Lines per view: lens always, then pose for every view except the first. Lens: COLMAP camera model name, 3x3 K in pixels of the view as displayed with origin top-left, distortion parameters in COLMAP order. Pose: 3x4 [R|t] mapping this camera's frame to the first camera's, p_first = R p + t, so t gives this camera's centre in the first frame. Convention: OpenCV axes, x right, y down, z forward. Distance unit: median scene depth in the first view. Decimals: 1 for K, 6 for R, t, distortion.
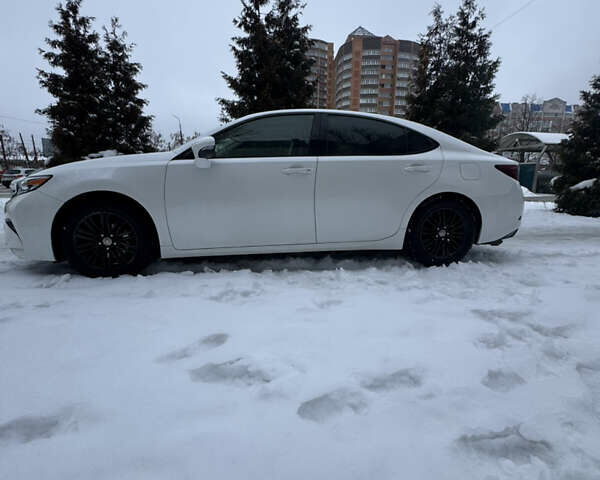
lens RADIAL K [[316.8, 0, 300.6], [0, 316.8, 240.3], [0, 0, 1]] dist [-0.018560, 0.000520]
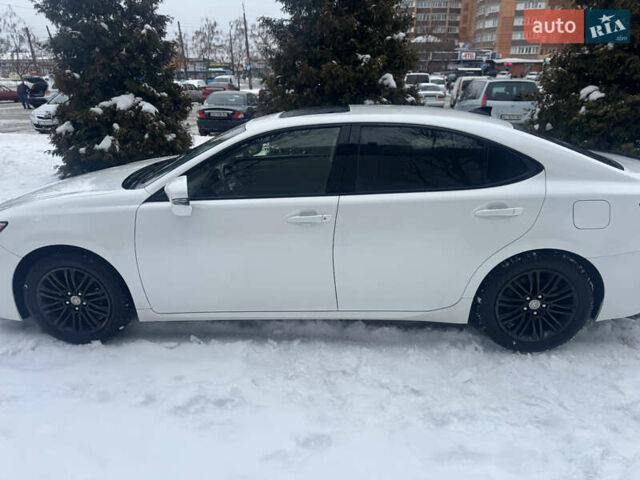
lens RADIAL K [[442.1, 0, 319.8], [0, 442.1, 239.7], [0, 0, 1]] dist [-0.005168, -0.009042]
pose [[0.977963, 0.054434, -0.201560, 0.196407], [-0.020321, 0.985647, 0.167589, -0.308577], [0.207789, -0.159800, 0.965032, 0.046752]]
